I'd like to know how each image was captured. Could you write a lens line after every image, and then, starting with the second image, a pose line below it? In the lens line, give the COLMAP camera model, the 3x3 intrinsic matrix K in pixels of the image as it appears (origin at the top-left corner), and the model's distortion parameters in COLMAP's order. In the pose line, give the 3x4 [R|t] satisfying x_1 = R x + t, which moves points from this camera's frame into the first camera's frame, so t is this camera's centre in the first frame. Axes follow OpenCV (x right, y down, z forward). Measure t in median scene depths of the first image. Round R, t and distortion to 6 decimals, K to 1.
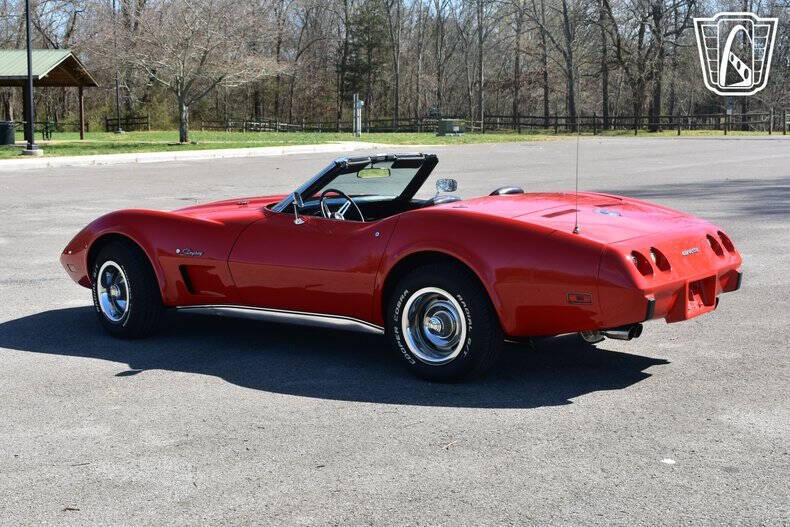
lens RADIAL K [[1246.2, 0, 392.3], [0, 1246.2, 259.9], [0, 0, 1]] dist [-0.027758, 0.000000]
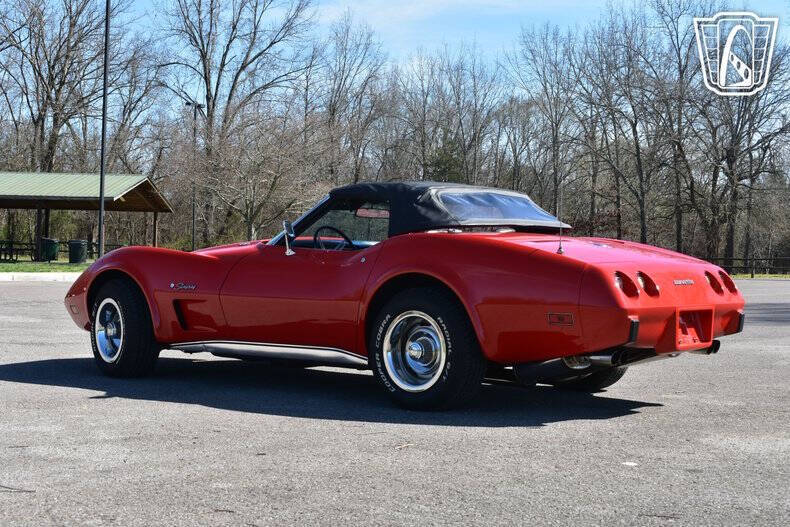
lens RADIAL K [[1246.2, 0, 394.2], [0, 1246.2, 266.2], [0, 0, 1]] dist [-0.027758, 0.000000]
pose [[0.997552, 0.029271, -0.063511, 0.071343], [-0.036348, 0.992896, -0.113299, 0.090285], [0.059744, 0.115330, 0.991529, 0.031294]]
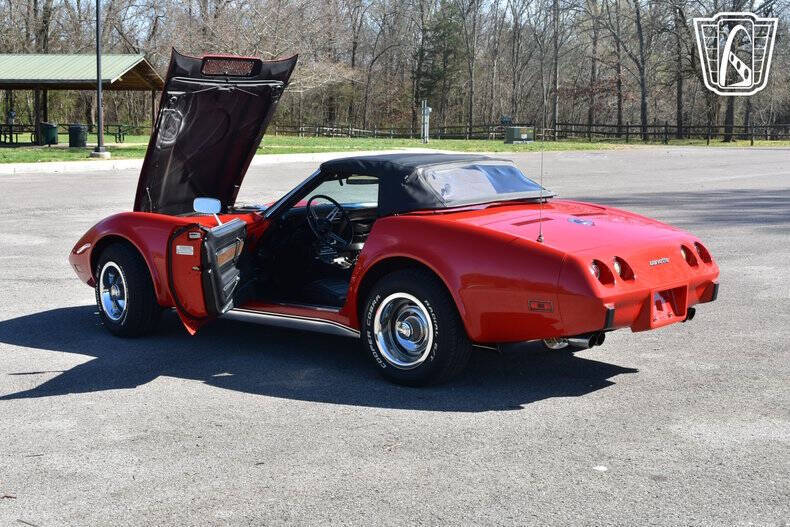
lens RADIAL K [[1246.2, 0, 395.2], [0, 1246.2, 265.0], [0, 0, 1]] dist [-0.027758, 0.000000]
pose [[0.997899, 0.017482, -0.062385, 0.082280], [-0.017537, 0.999846, -0.000339, -0.000101], [0.062369, 0.001432, 0.998052, -0.015470]]
